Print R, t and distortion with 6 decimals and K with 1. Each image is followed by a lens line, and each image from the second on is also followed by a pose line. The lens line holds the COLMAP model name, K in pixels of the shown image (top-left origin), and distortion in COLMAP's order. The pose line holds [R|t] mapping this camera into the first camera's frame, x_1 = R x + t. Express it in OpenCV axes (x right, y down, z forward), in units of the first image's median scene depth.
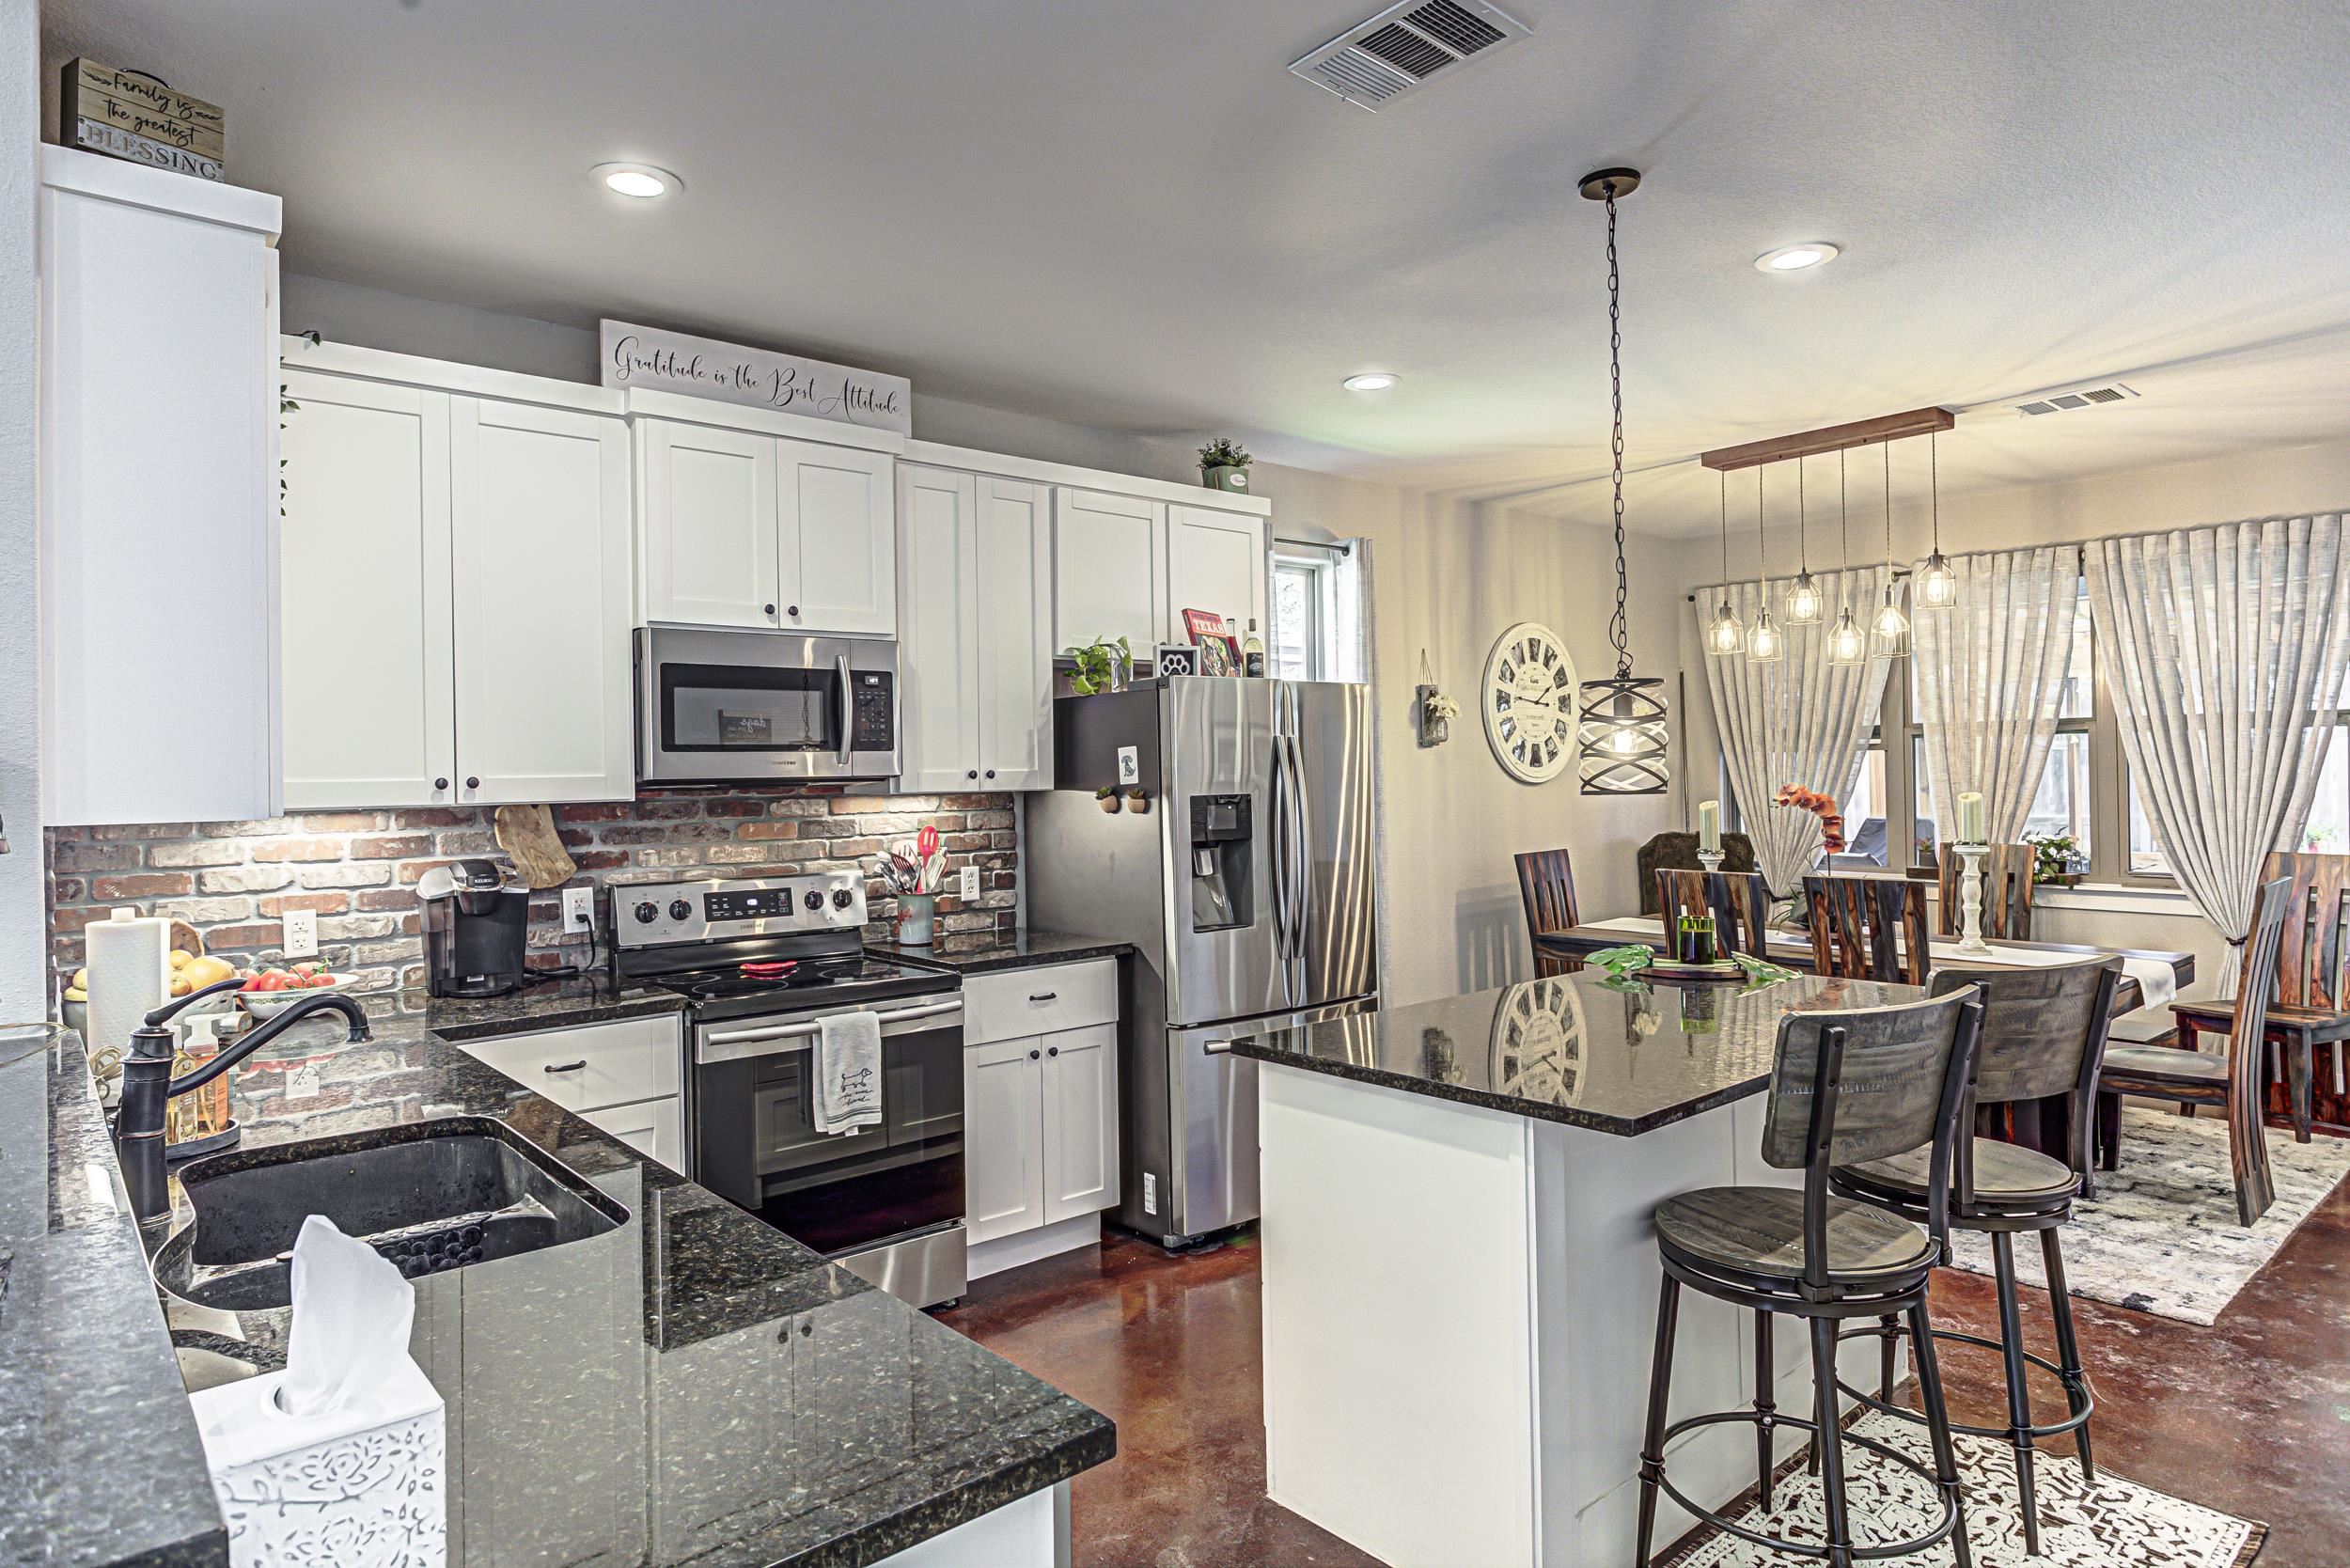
lens RADIAL K [[1354.7, 0, 1148.5], [0, 1354.7, 765.3], [0, 0, 1]] dist [0.005241, 0.003226]
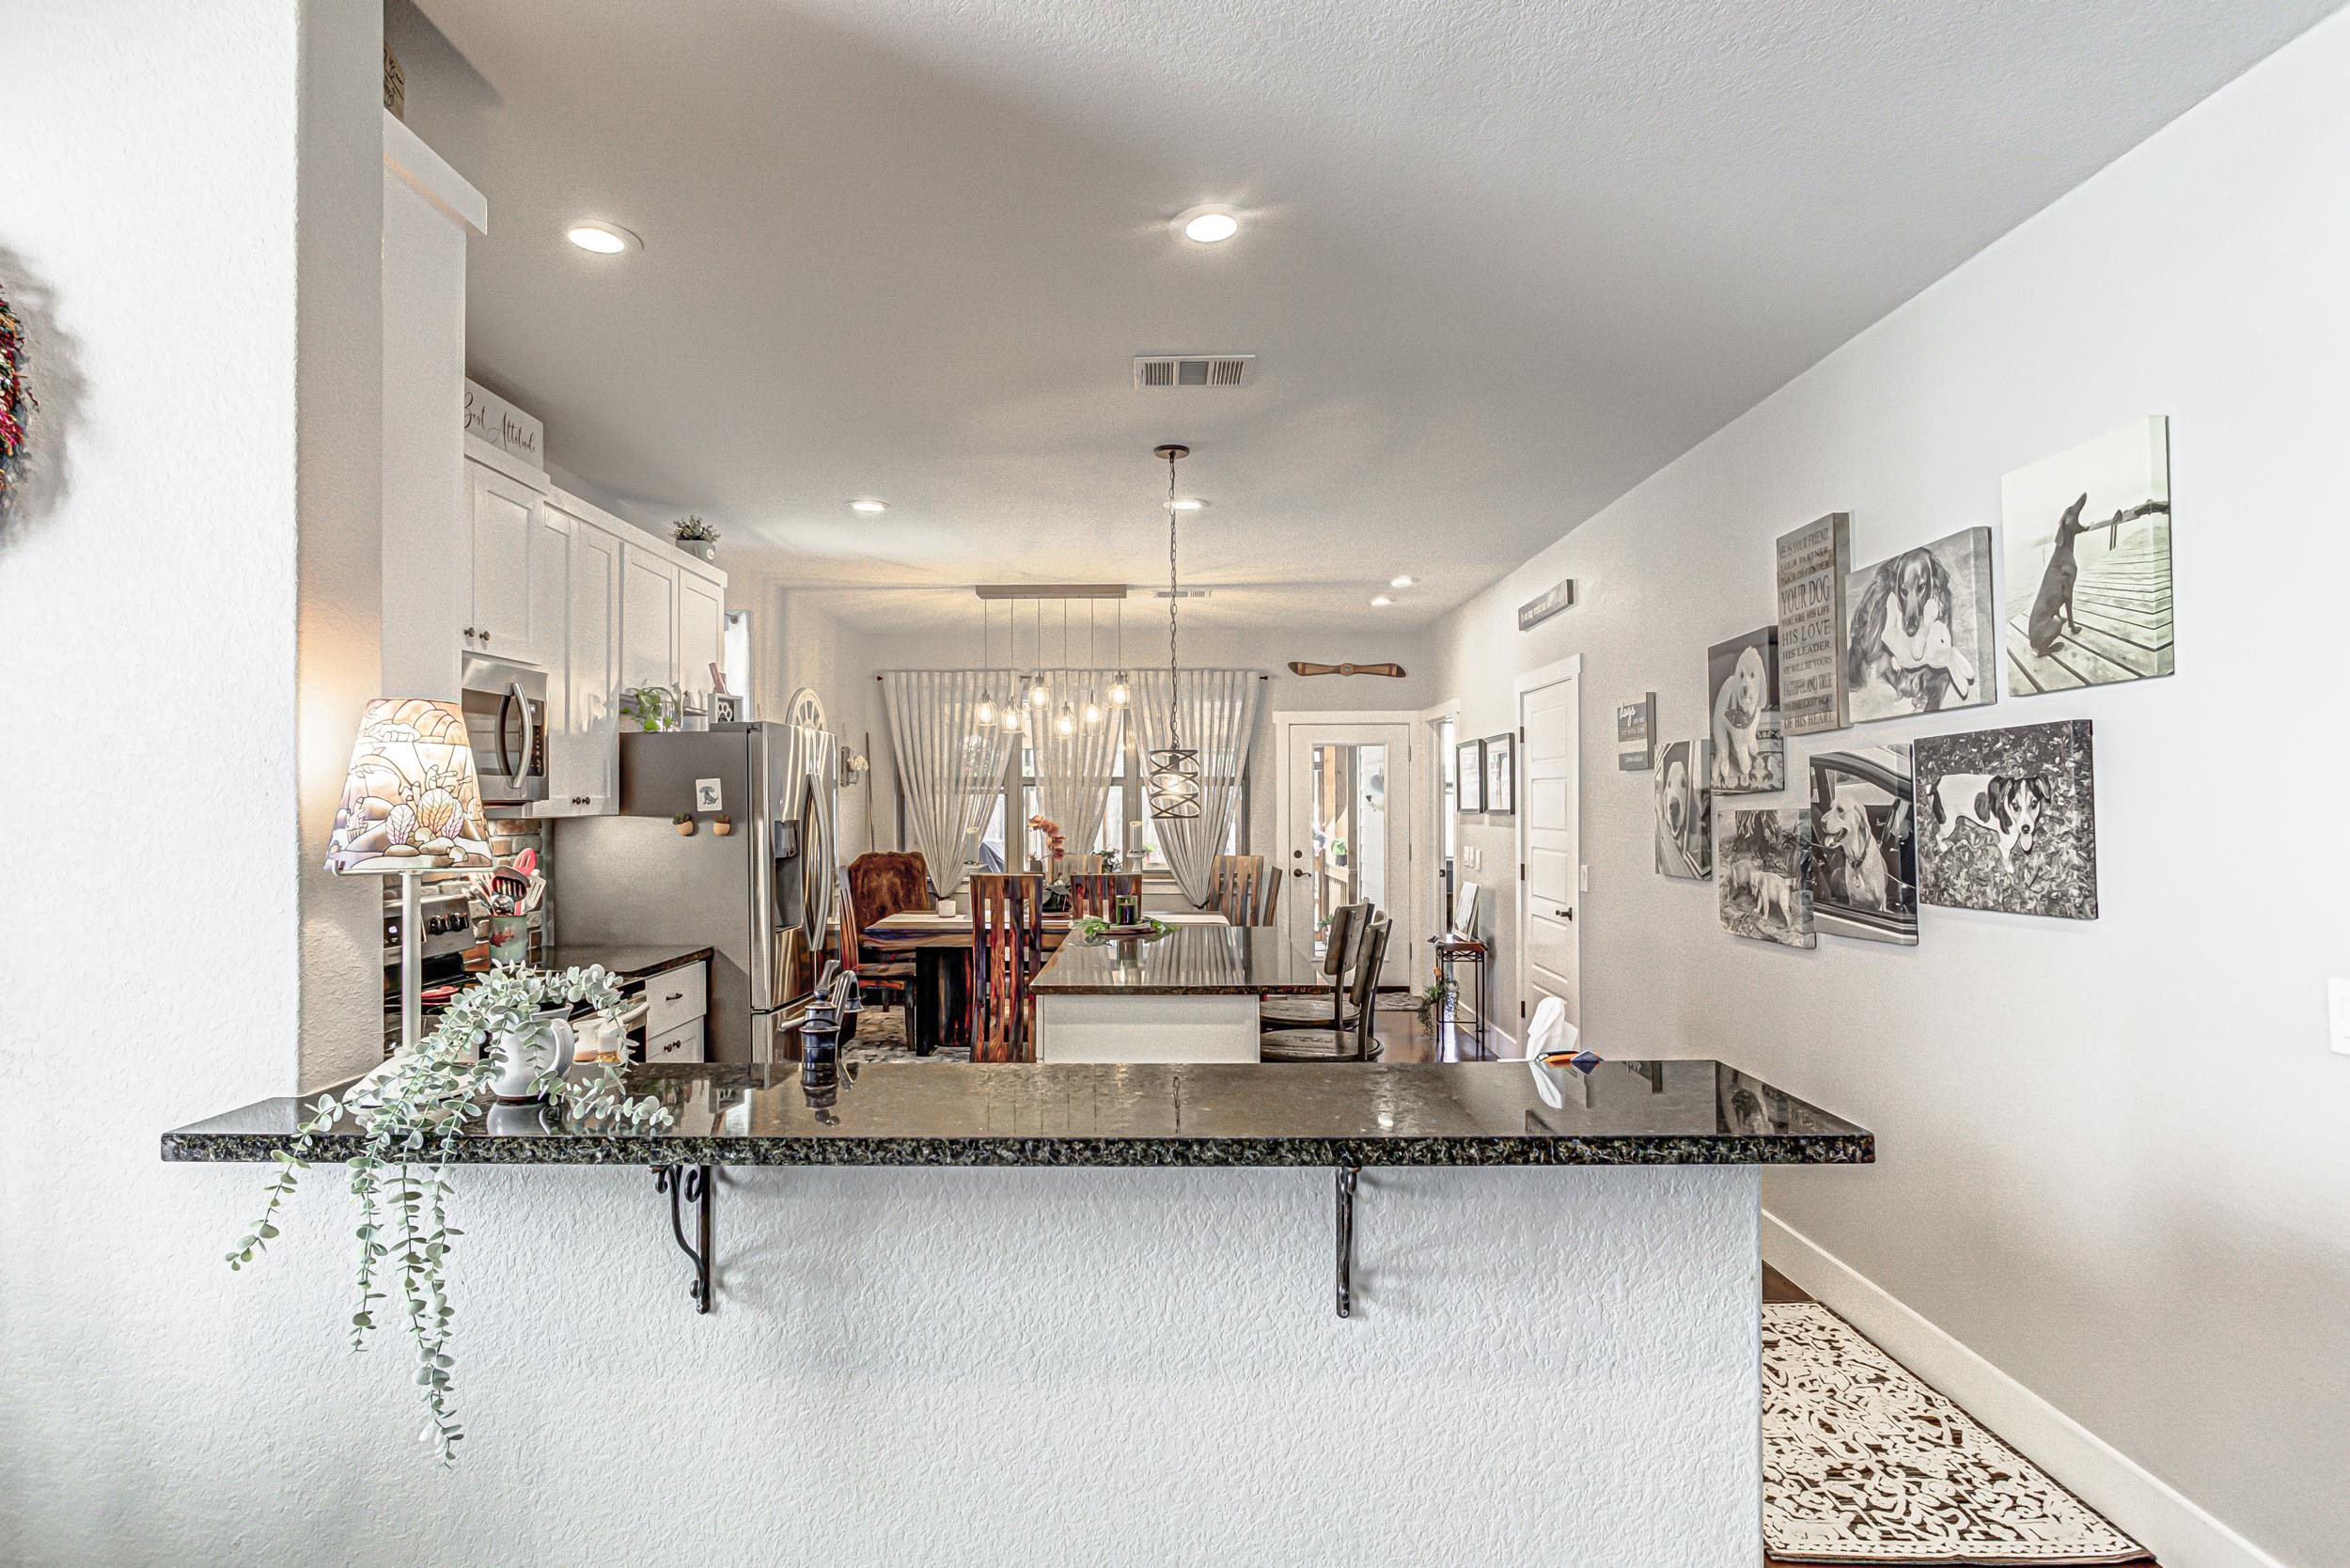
lens RADIAL K [[1183.2, 0, 1162.4], [0, 1183.2, 790.9], [0, 0, 1]] dist [0.000483, 0.000424]
pose [[0.655407, 0.022125, 0.754952, -0.493770], [-0.013740, 0.999755, -0.017371, 0.008333], [-0.755151, 0.001012, 0.655550, 0.034047]]
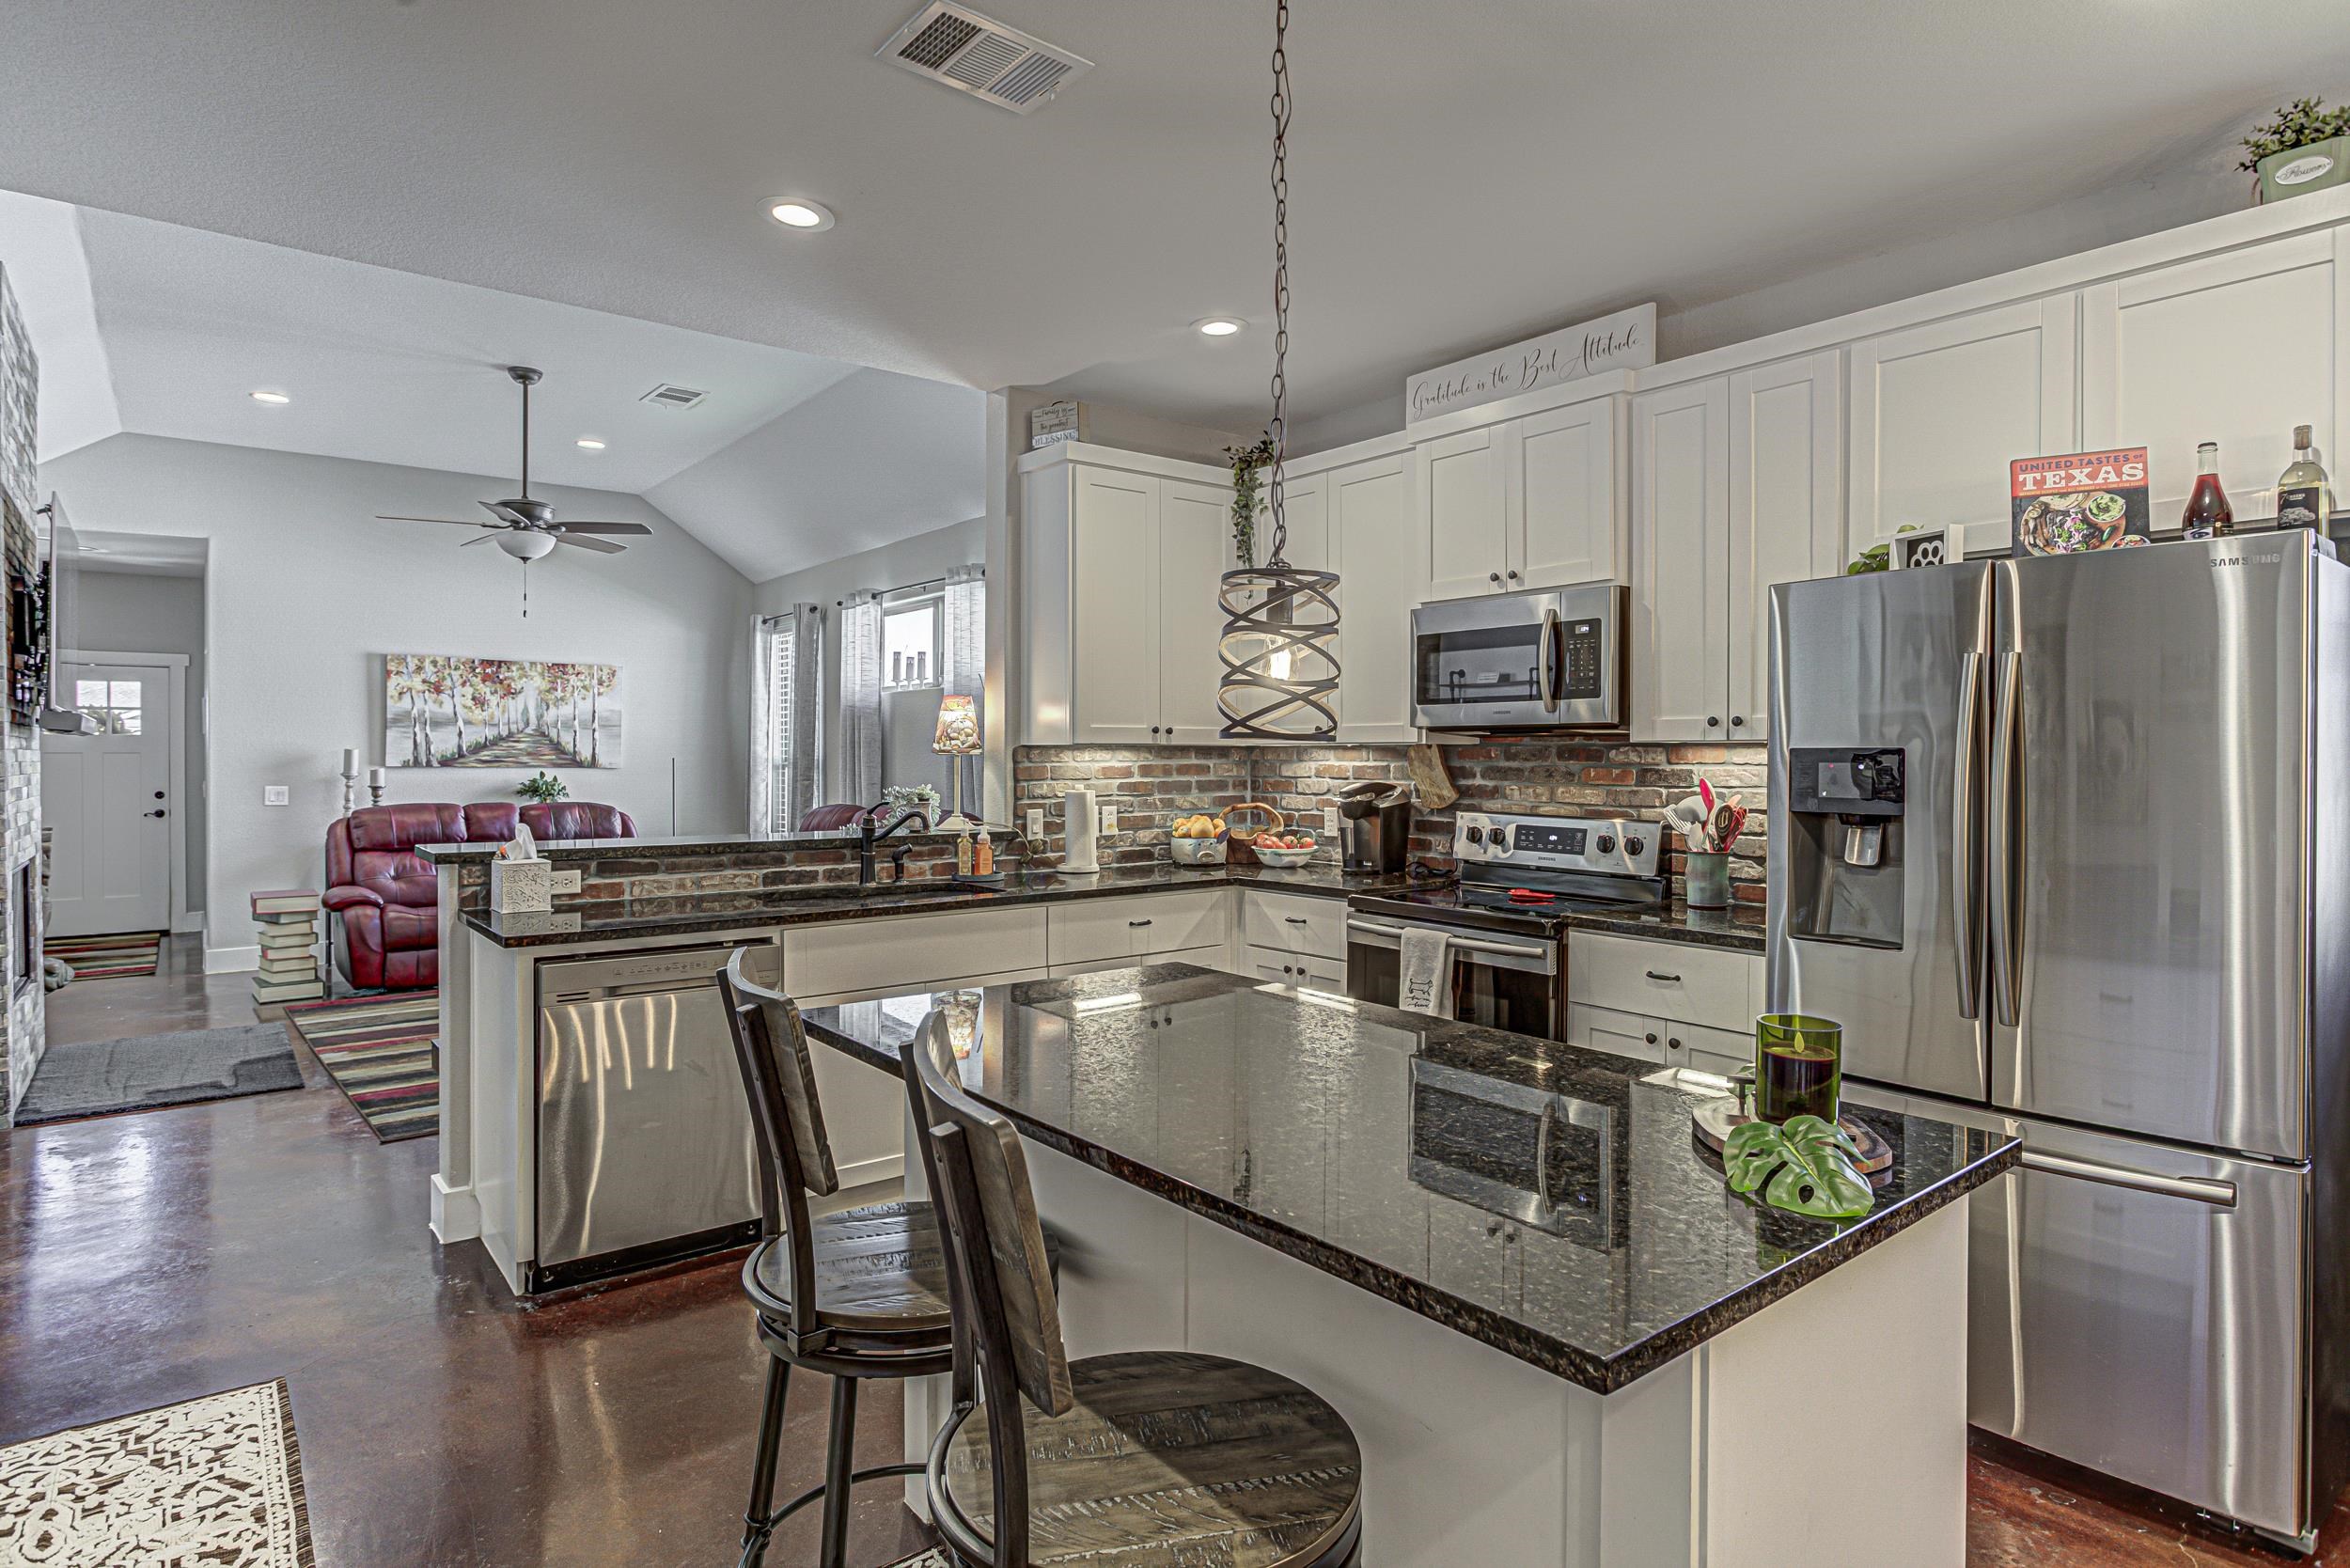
lens RADIAL K [[1249.4, 0, 1171.9], [0, 1249.4, 765.7], [0, 0, 1]] dist [-0.010095, 0.000317]
pose [[-0.034663, 0.026562, -0.999046, 0.640947], [0.004093, 0.999642, 0.026435, 0.011717], [0.999391, -0.003173, -0.034759, 0.627936]]
